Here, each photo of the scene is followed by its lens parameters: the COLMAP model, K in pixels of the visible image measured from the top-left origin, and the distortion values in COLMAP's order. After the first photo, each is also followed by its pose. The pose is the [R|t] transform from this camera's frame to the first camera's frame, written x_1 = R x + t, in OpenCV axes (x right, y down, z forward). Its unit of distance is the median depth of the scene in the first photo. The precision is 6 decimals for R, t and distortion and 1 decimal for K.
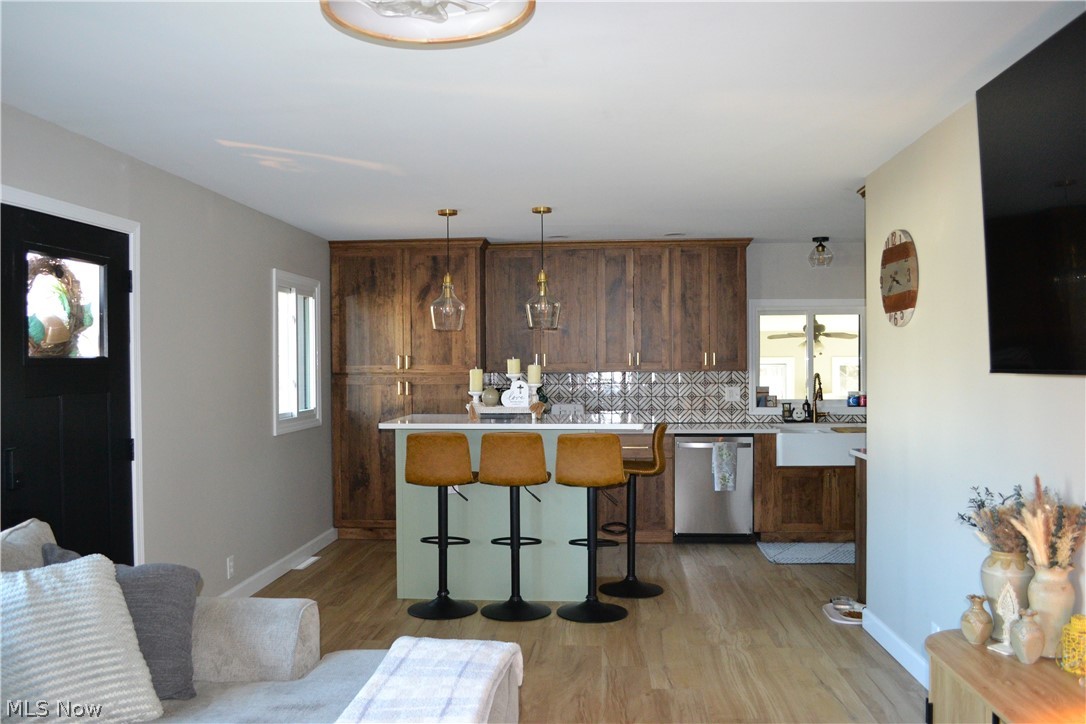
lens RADIAL K [[876.1, 0, 543.0], [0, 876.1, 362.0], [0, 0, 1]] dist [-0.080657, 0.006038]
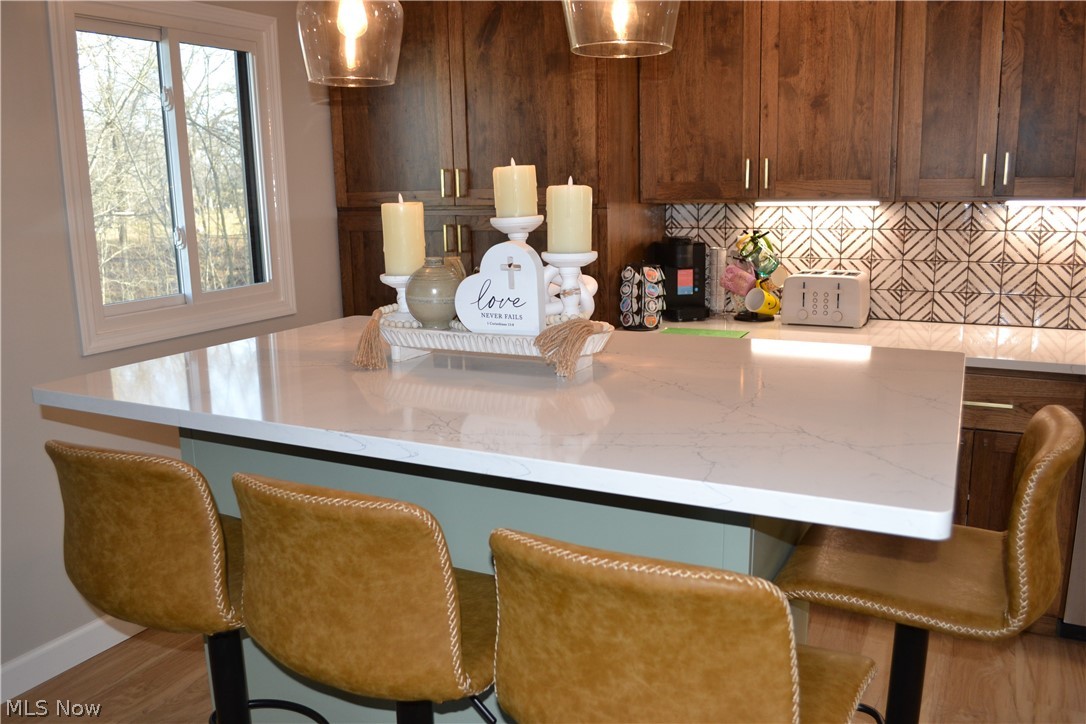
lens RADIAL K [[876.1, 0, 543.0], [0, 876.1, 362.0], [0, 0, 1]] dist [-0.080657, 0.006038]
pose [[0.917304, 0.063616, -0.393072, 0.076221], [0.015376, 0.980760, 0.194611, 0.003948], [0.397890, -0.184561, 0.898677, 0.580272]]
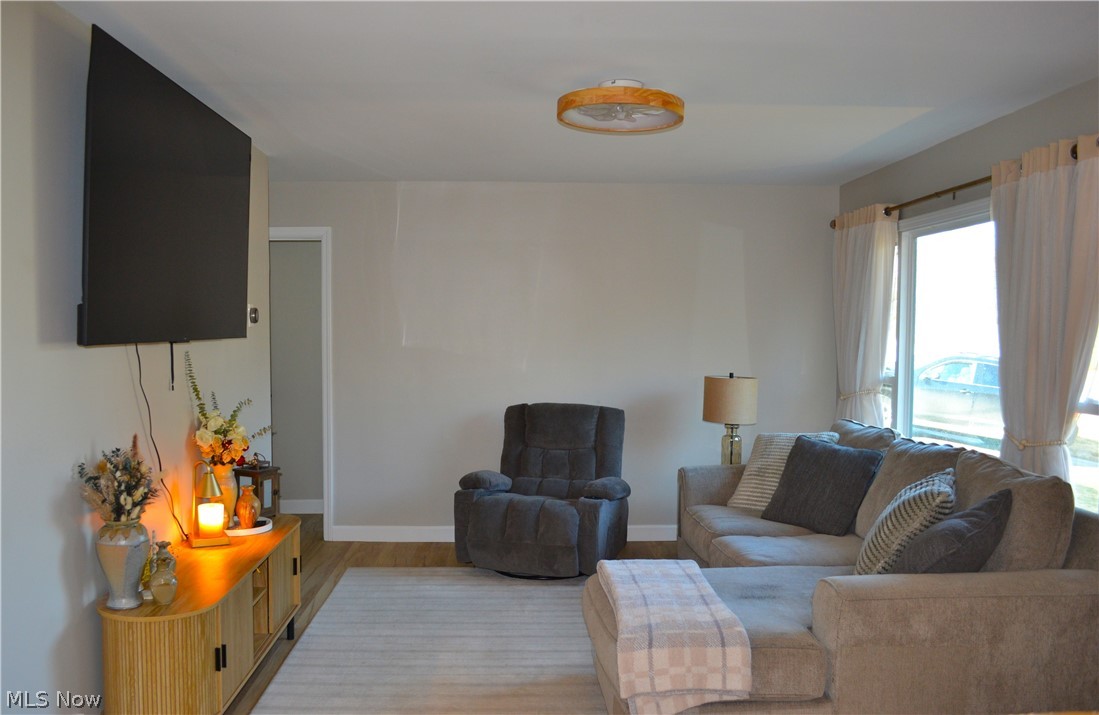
lens RADIAL K [[894.4, 0, 549.5], [0, 894.4, 357.5], [0, 0, 1]] dist [0.000178, -0.000023]
pose [[-0.992536, 0.015578, -0.120953, 0.066456], [0.010678, 0.999100, 0.041058, -0.006747], [0.121484, 0.039460, -0.991809, 0.823178]]
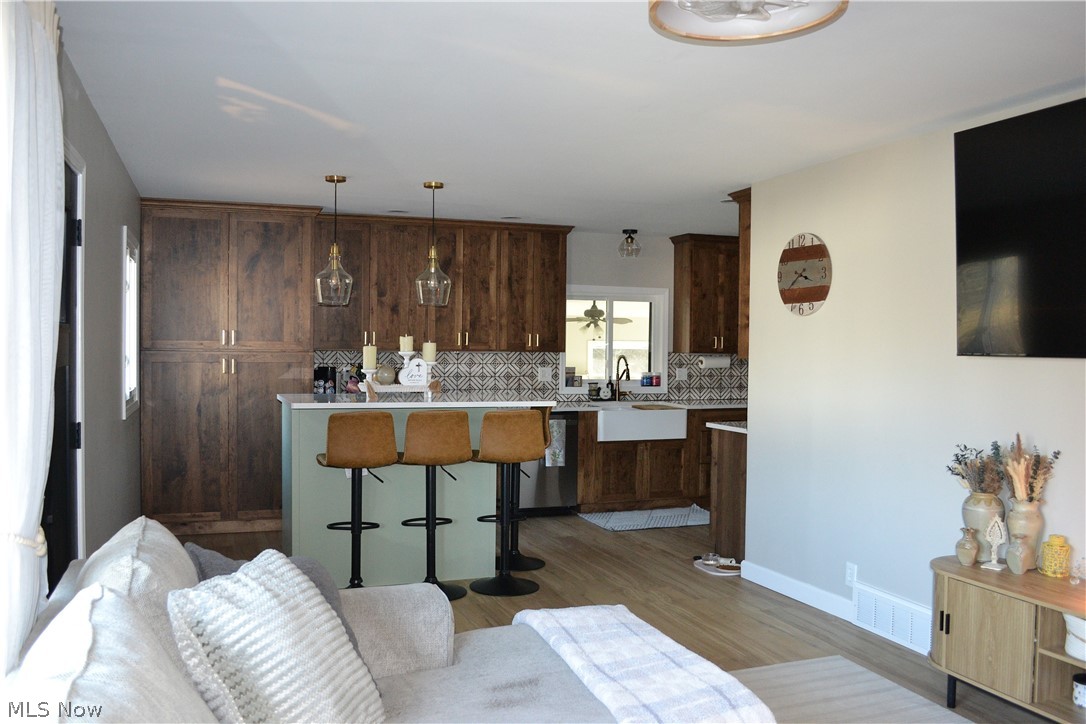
lens RADIAL K [[898.7, 0, 543.0], [0, 898.7, 362.0], [0, 0, 1]] dist [-0.072405, 0.003537]
pose [[0.910142, 0.009274, 0.414193, -0.245713], [-0.017548, 0.999715, 0.016175, 0.005081], [-0.413925, -0.021989, 0.910045, 0.023792]]
